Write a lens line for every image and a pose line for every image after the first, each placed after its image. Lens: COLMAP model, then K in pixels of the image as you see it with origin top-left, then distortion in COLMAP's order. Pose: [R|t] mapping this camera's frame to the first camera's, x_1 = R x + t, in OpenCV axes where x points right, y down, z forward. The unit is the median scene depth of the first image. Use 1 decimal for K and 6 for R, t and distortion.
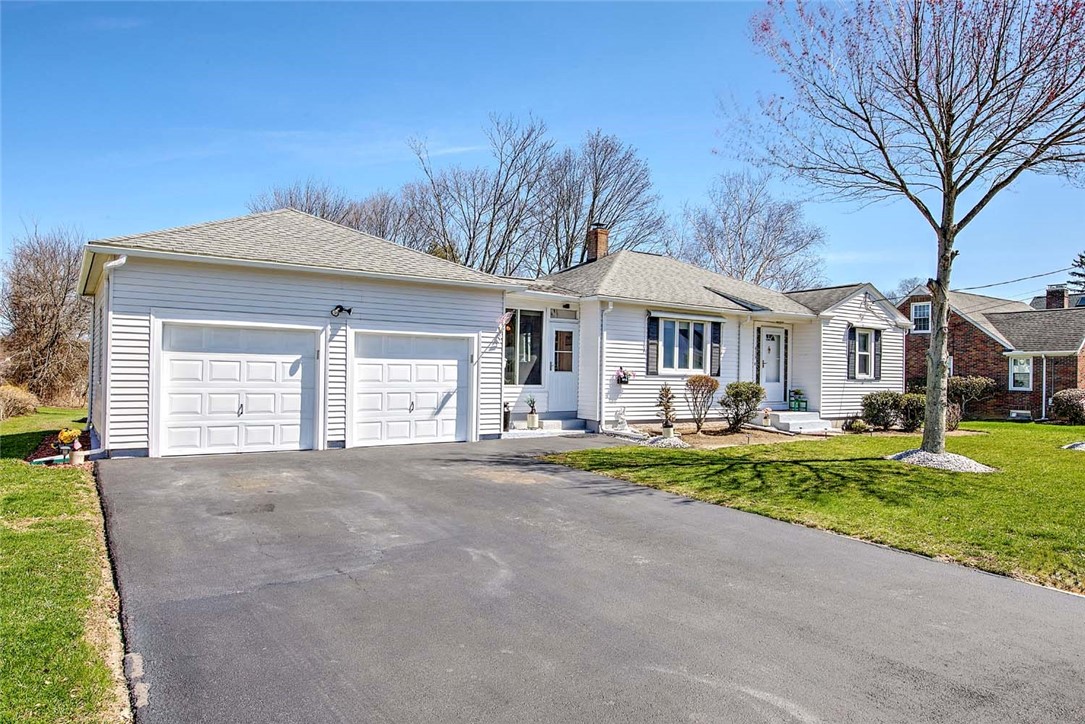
lens RADIAL K [[647.7, 0, 542.5], [0, 647.7, 375.8], [0, 0, 1]] dist [0.003453, 0.000252]
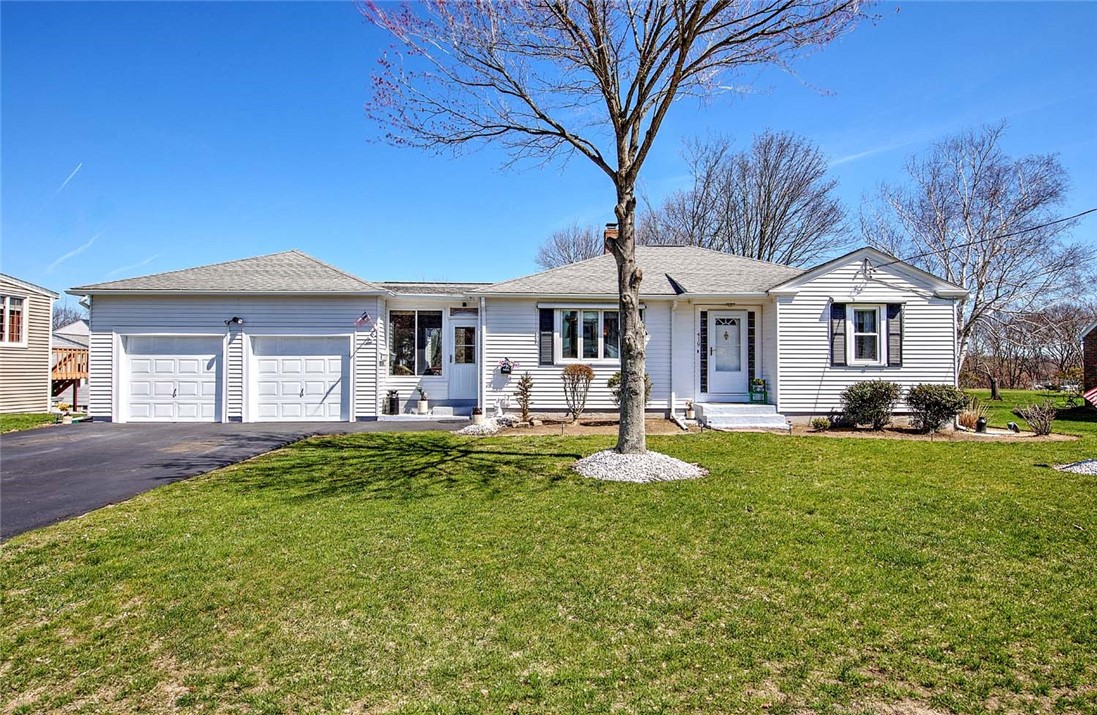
lens RADIAL K [[533.9, 0, 548.5], [0, 533.9, 357.5], [0, 0, 1]] dist [0.000866, 0.000120]
pose [[0.857072, -0.024336, -0.514622, 0.634306], [0.010945, 0.999518, -0.029037, 0.011867], [0.515080, 0.019254, 0.856926, 0.286139]]
